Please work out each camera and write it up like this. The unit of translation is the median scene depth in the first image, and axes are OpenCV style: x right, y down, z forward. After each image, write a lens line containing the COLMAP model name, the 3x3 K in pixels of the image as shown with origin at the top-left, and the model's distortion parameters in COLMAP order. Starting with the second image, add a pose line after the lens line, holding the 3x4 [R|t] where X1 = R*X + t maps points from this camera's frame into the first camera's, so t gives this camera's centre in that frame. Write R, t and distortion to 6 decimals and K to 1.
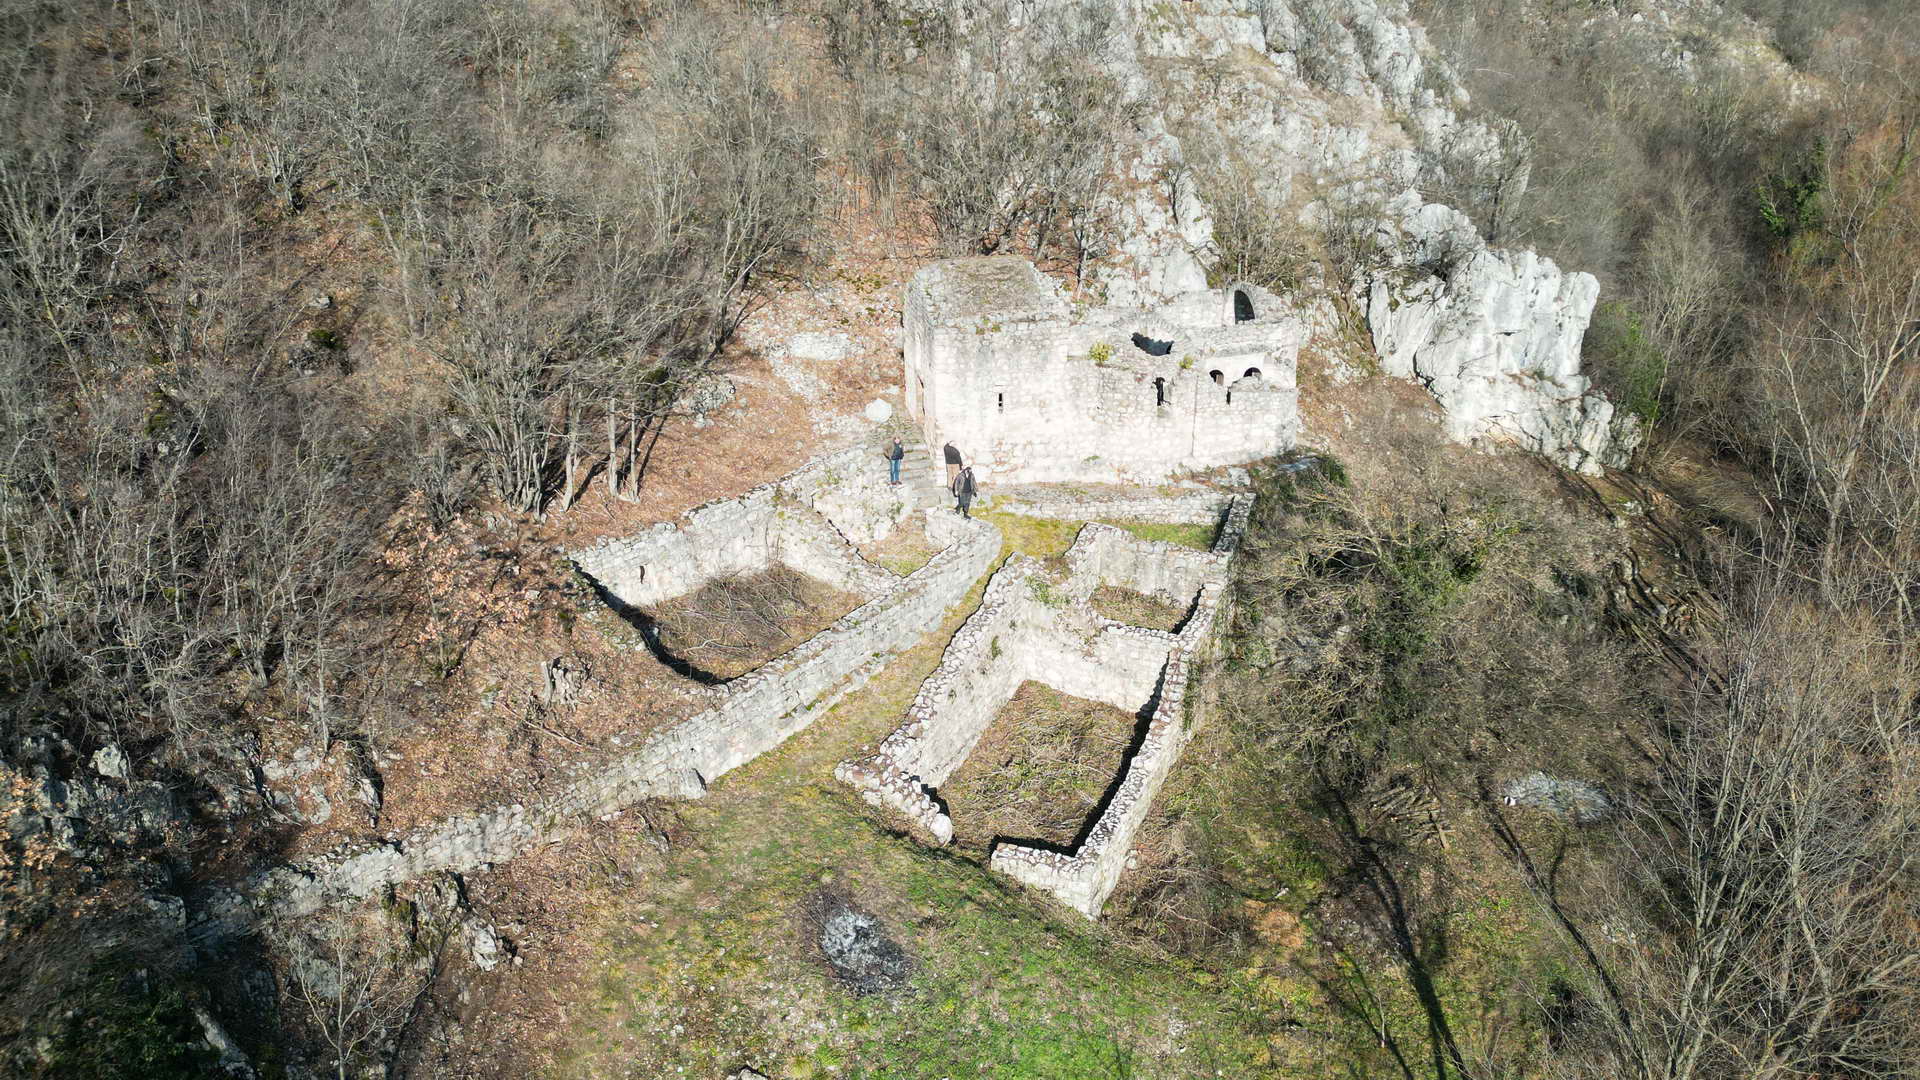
lens RADIAL K [[1326.5, 0, 955.9], [0, 1326.5, 546.4], [0, 0, 1]] dist [0.044203, -0.027391]
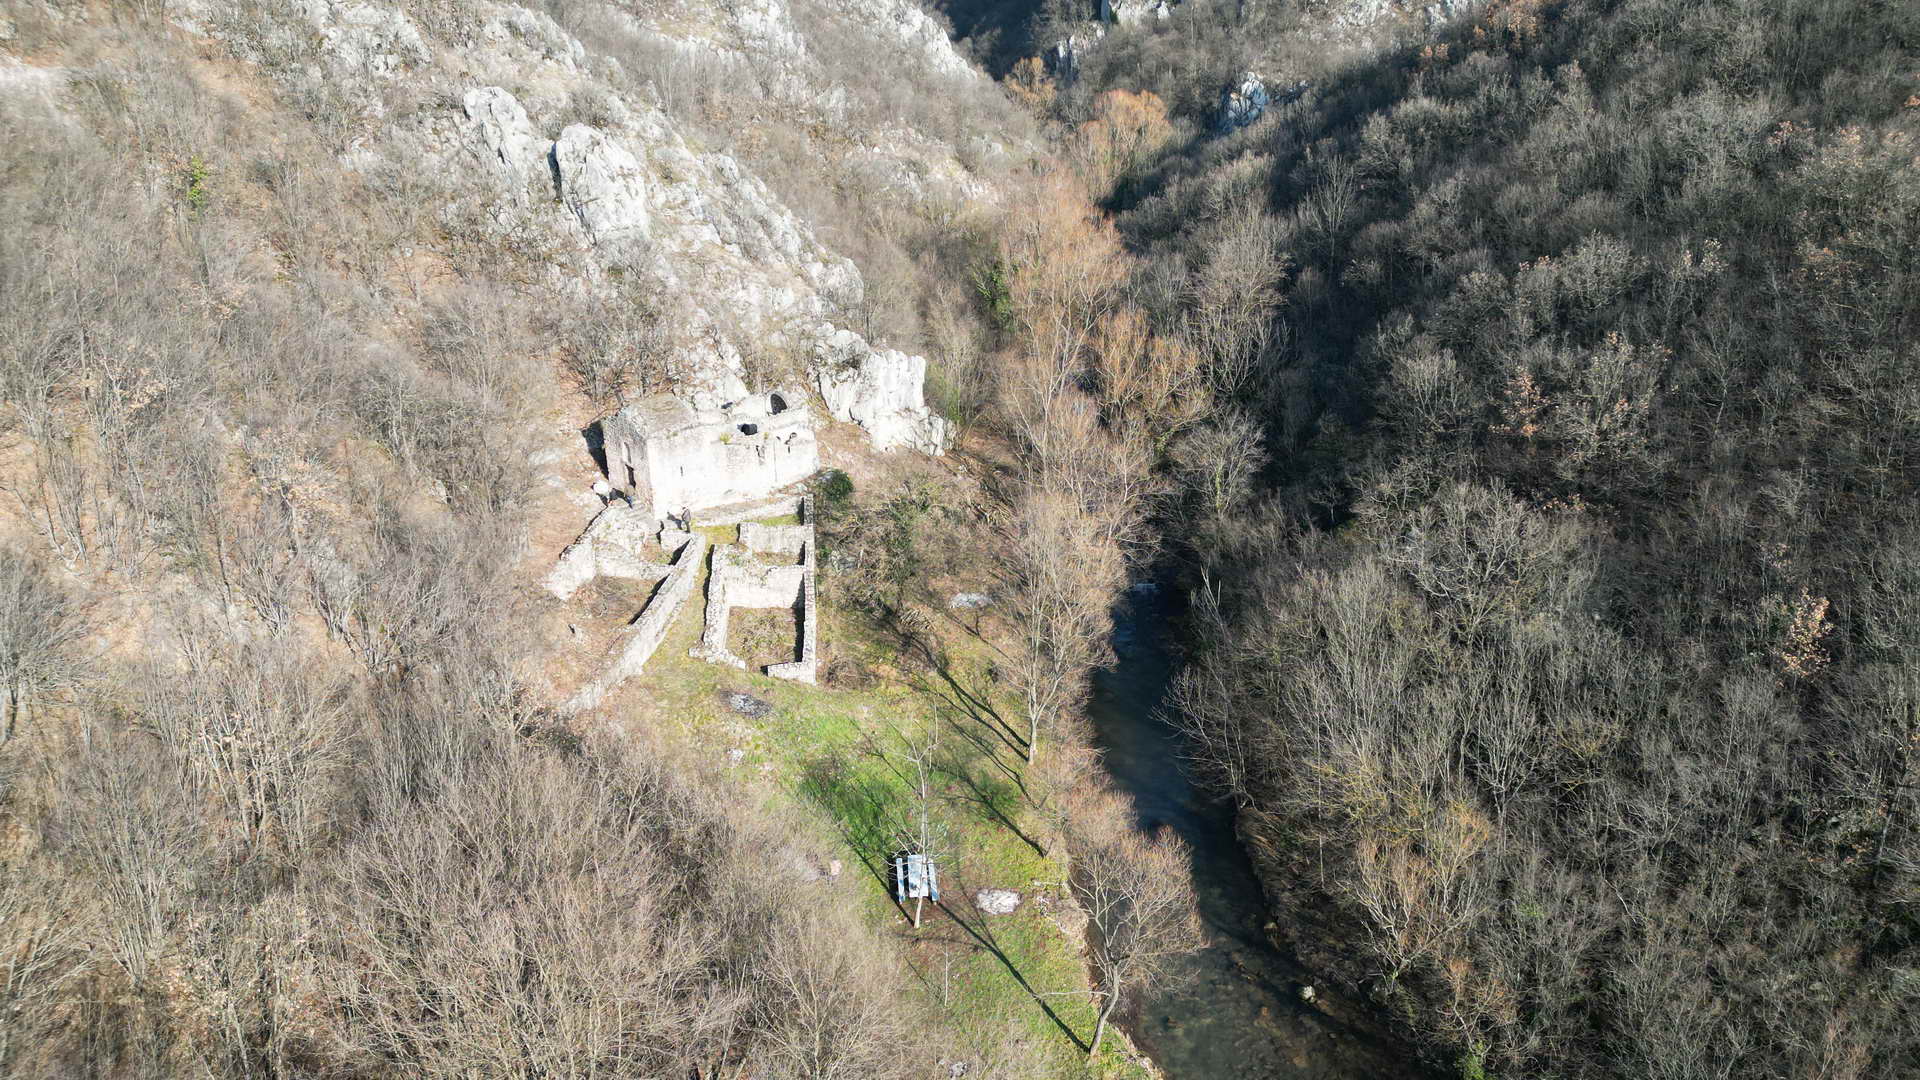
lens RADIAL K [[1326.5, 0, 962.4], [0, 1326.5, 538.6], [0, 0, 1]] dist [0.044203, -0.027391]
pose [[0.856981, -0.197280, 0.476093, -0.457582], [0.202632, 0.978410, 0.040682, -0.007139], [-0.473840, 0.061608, 0.878453, -0.731769]]
